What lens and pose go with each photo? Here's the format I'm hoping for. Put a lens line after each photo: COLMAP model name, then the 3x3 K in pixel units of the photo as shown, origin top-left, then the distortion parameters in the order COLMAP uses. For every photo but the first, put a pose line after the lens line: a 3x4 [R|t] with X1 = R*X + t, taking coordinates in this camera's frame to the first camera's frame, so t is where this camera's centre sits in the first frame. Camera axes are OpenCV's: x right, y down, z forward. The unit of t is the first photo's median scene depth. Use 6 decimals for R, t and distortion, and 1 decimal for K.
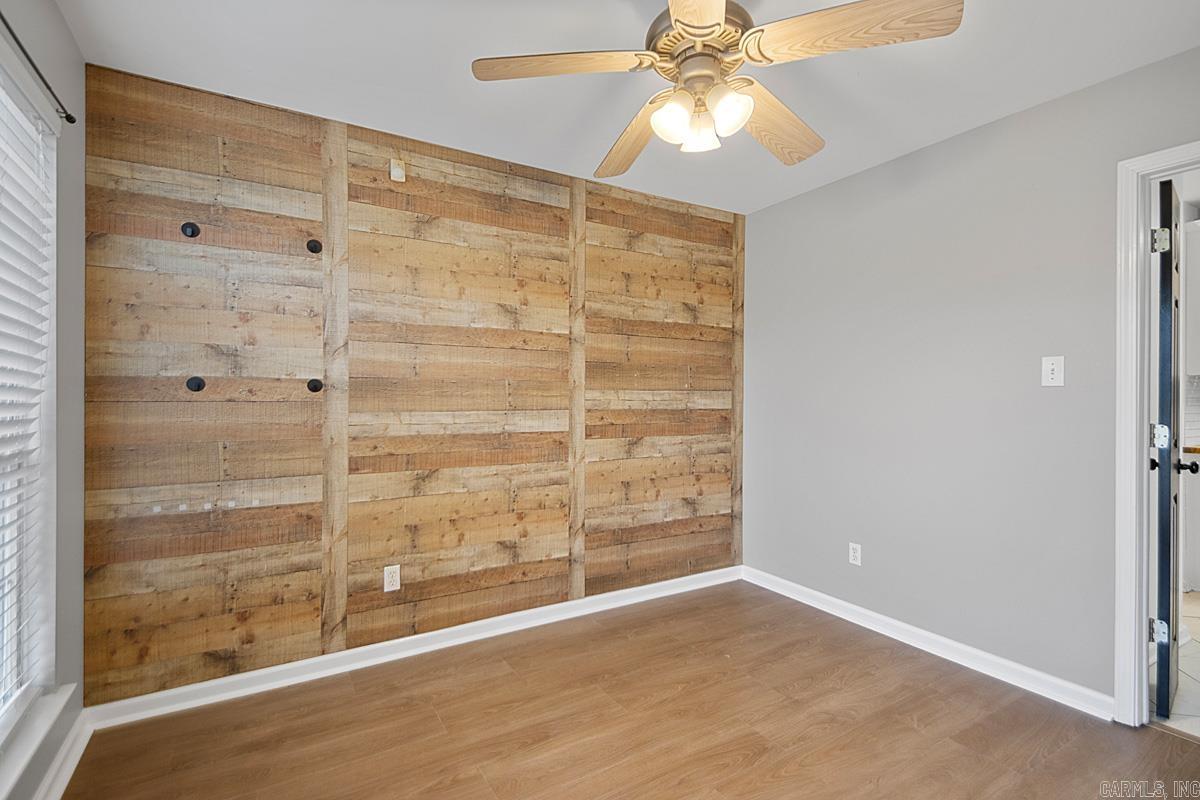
lens RADIAL K [[567.3, 0, 604.7], [0, 567.3, 401.1], [0, 0, 1]] dist [0.014181, -0.014720]
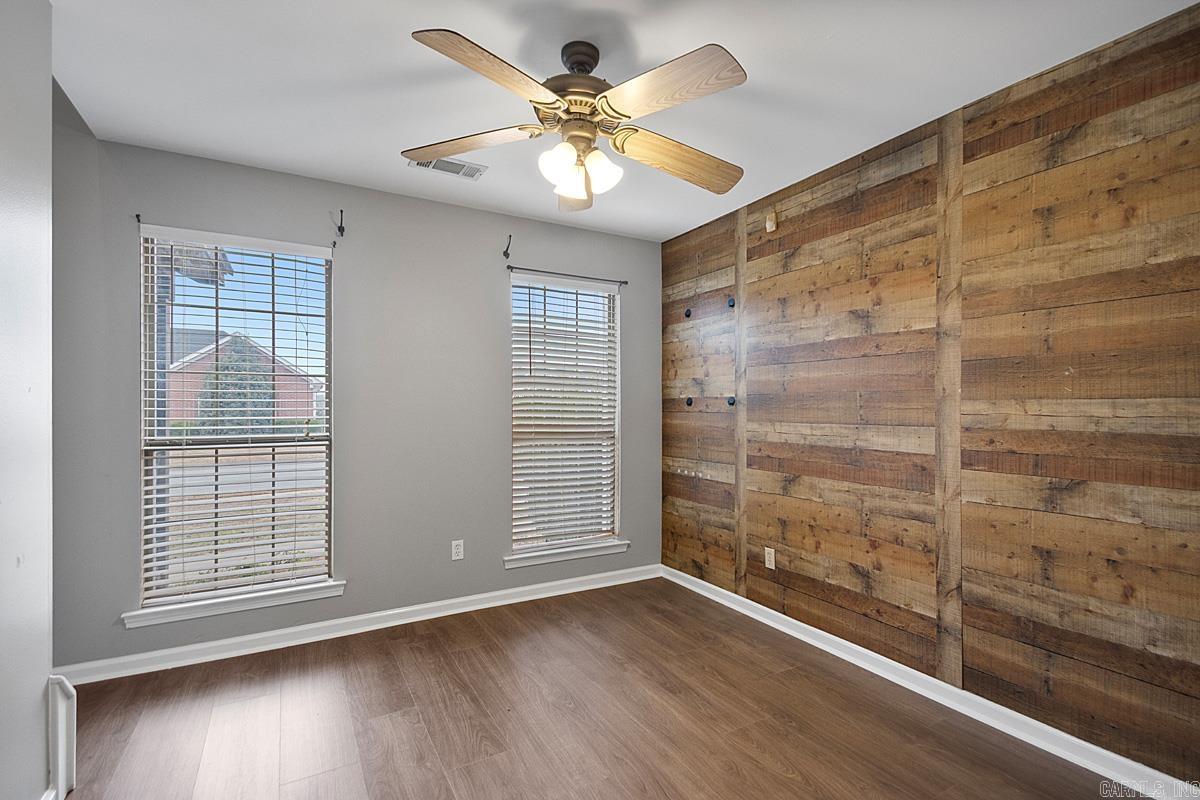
lens RADIAL K [[567.3, 0, 602.5], [0, 567.3, 405.5], [0, 0, 1]] dist [0.014181, -0.014720]
pose [[-0.063991, -0.000152, -0.997950, 0.811153], [0.000491, 1.000000, -0.000184, -0.014963], [0.997950, -0.000502, -0.063991, 0.673113]]
